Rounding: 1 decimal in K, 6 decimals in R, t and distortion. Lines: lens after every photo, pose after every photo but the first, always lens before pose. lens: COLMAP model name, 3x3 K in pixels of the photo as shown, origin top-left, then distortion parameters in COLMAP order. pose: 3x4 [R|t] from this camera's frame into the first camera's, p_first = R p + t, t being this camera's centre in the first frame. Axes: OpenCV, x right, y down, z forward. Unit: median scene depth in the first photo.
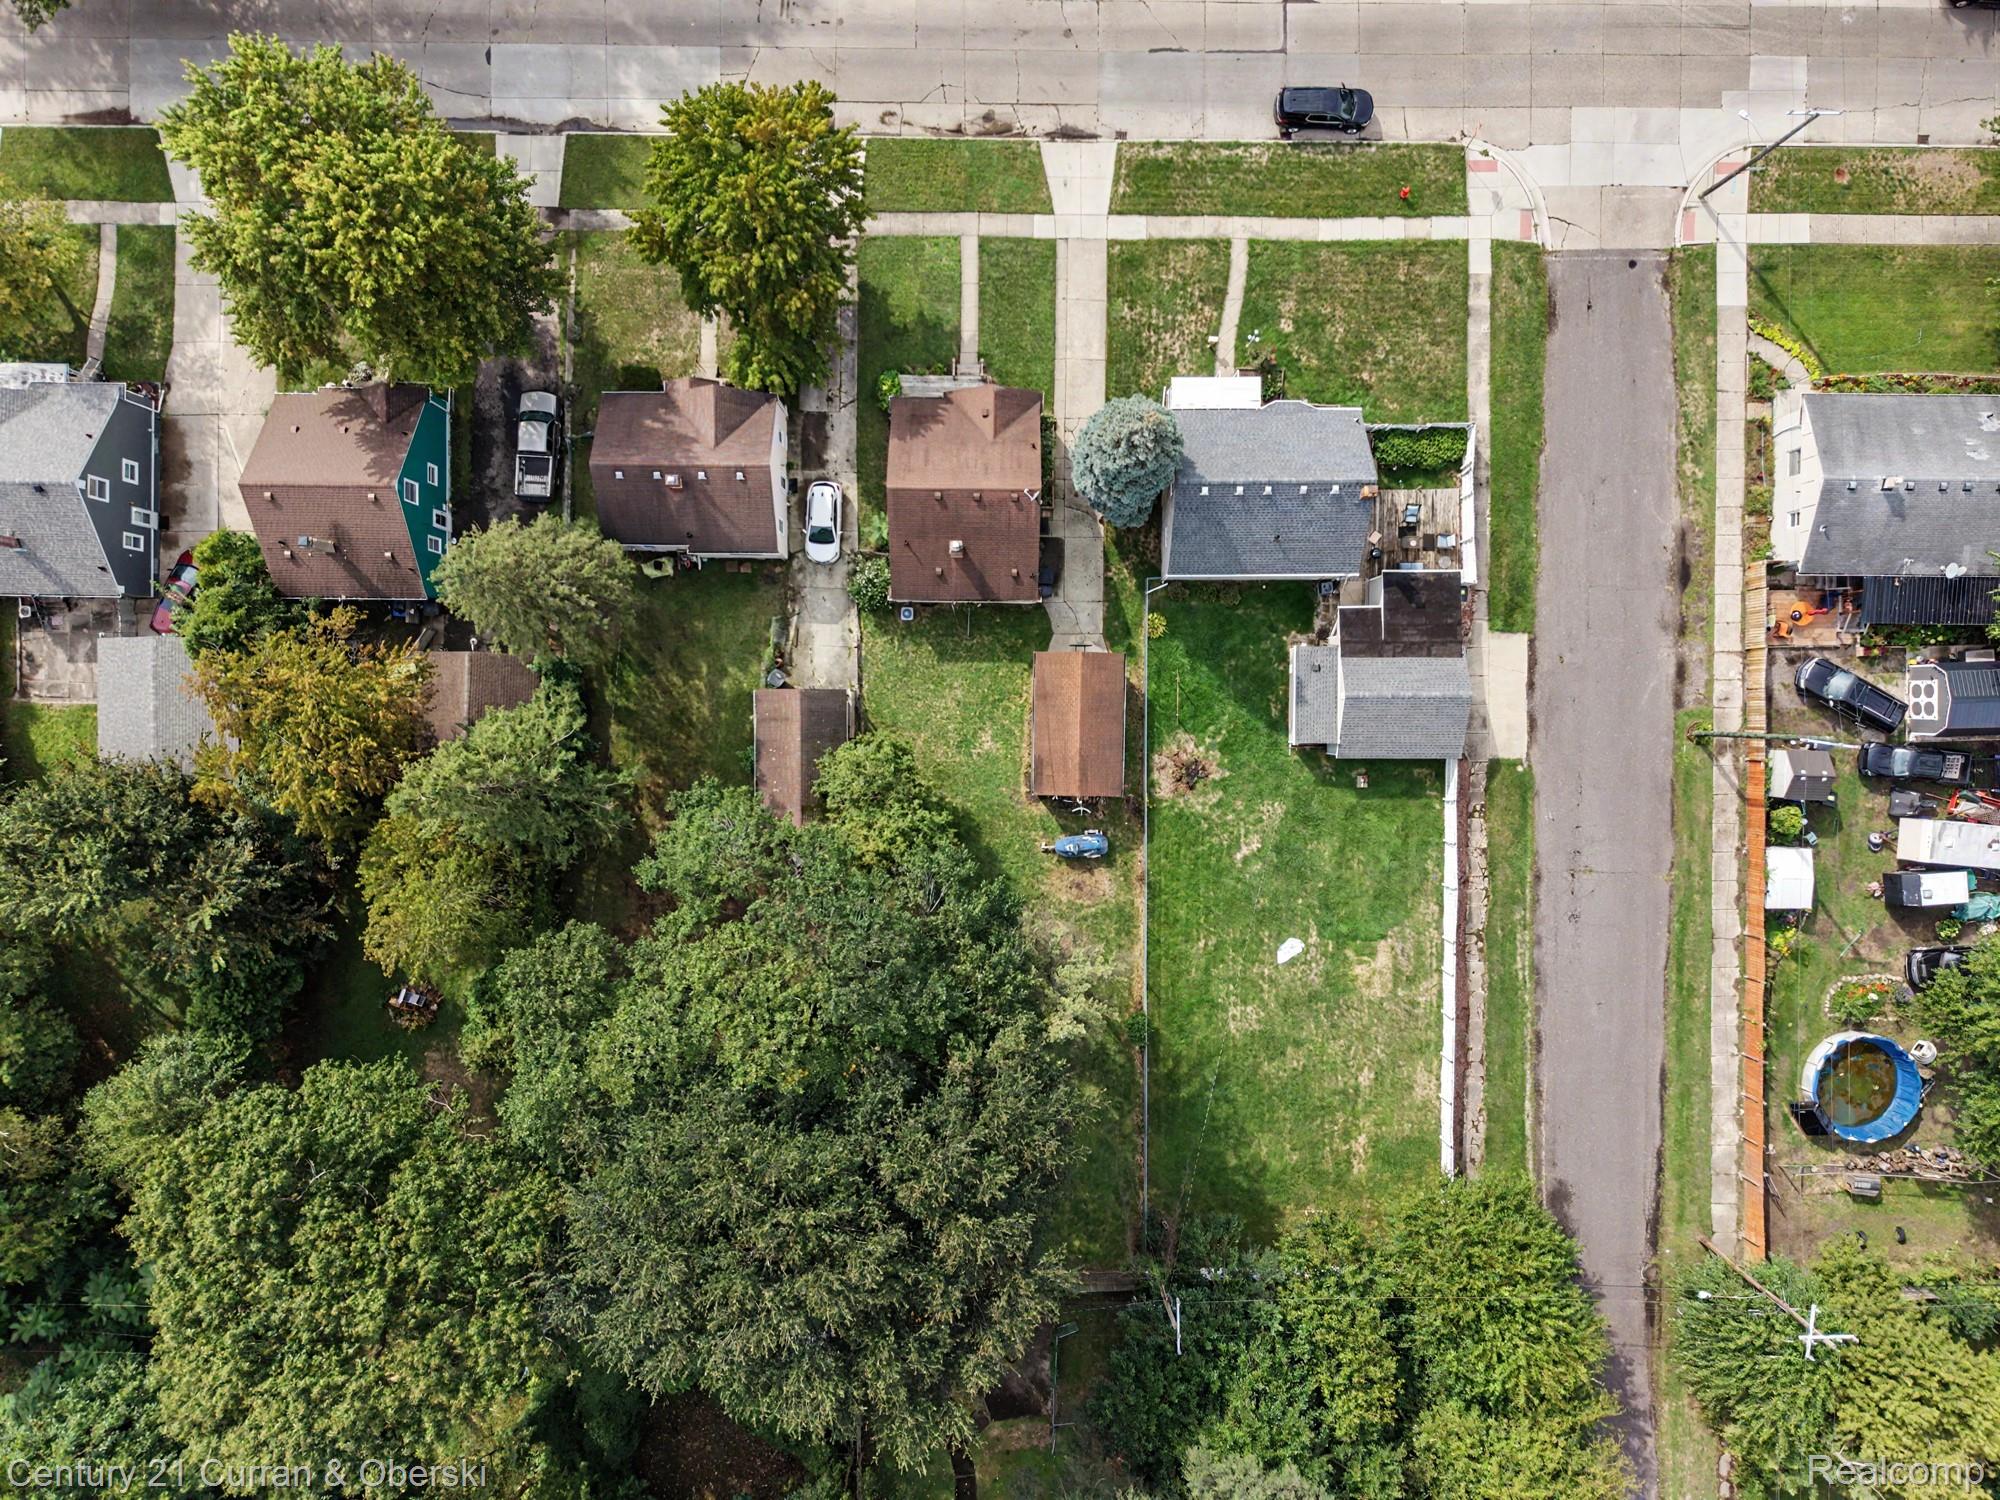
lens RADIAL K [[1330.4, 0, 1000.0], [0, 1330.4, 750.0], [0, 0, 1]] dist [0.009906, -0.003109]
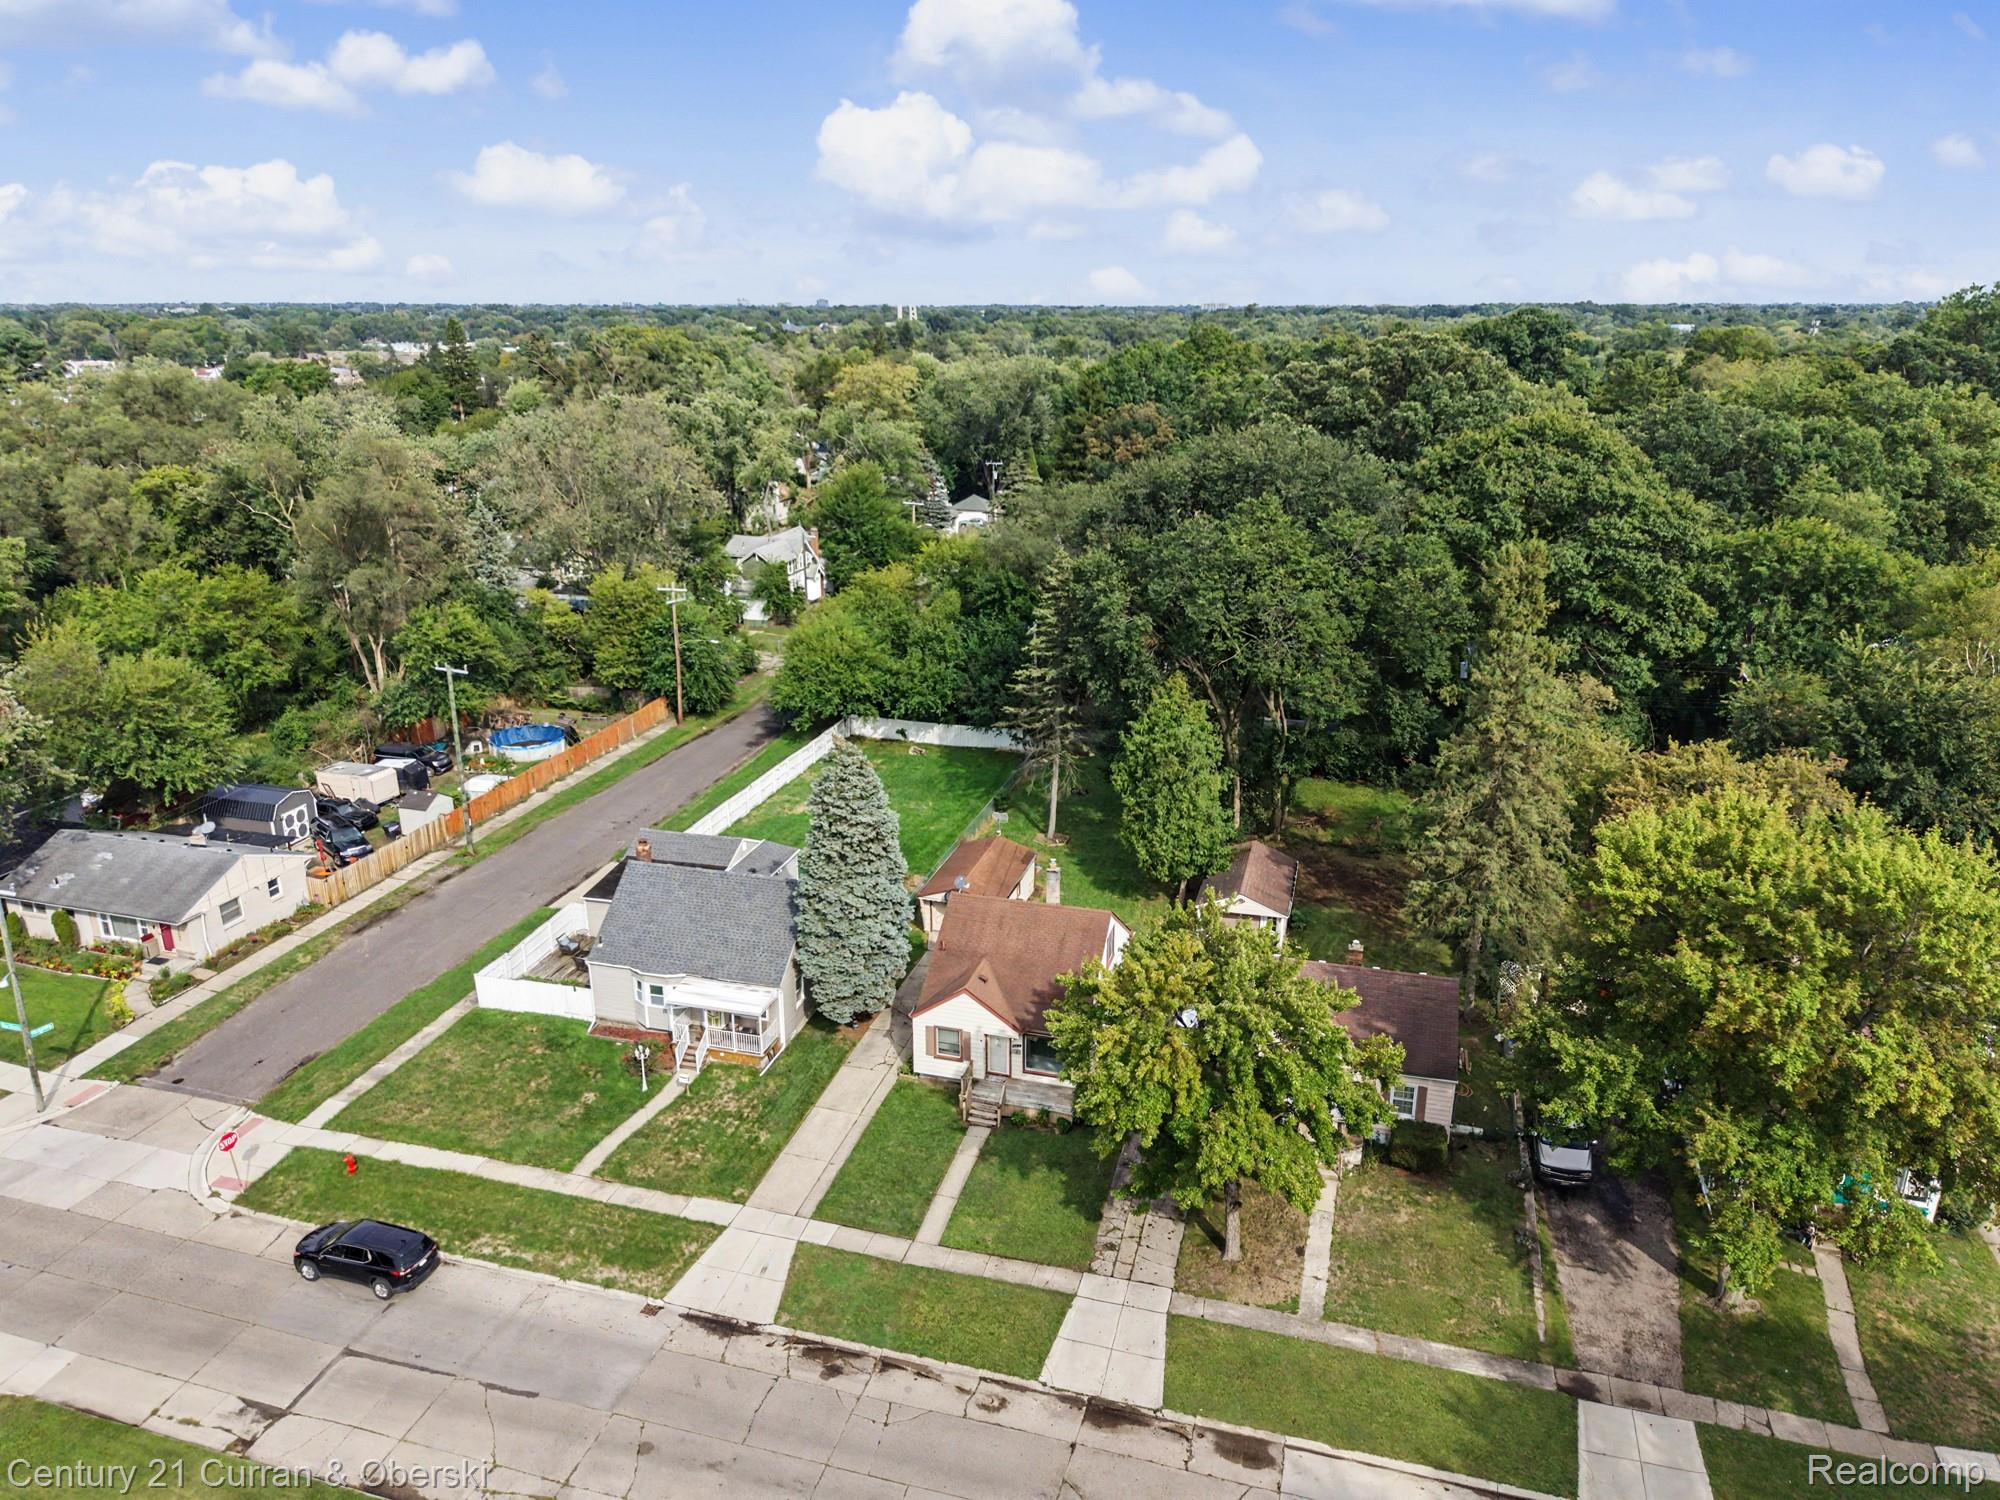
lens RADIAL K [[1330.4, 0, 1000.0], [0, 1330.4, 750.0], [0, 0, 1]] dist [0.009906, -0.003109]
pose [[-0.962622, -0.082825, 0.257875, -0.214329], [0.270714, -0.324326, 0.906381, -0.910884], [0.008564, 0.942312, 0.334625, 0.533255]]
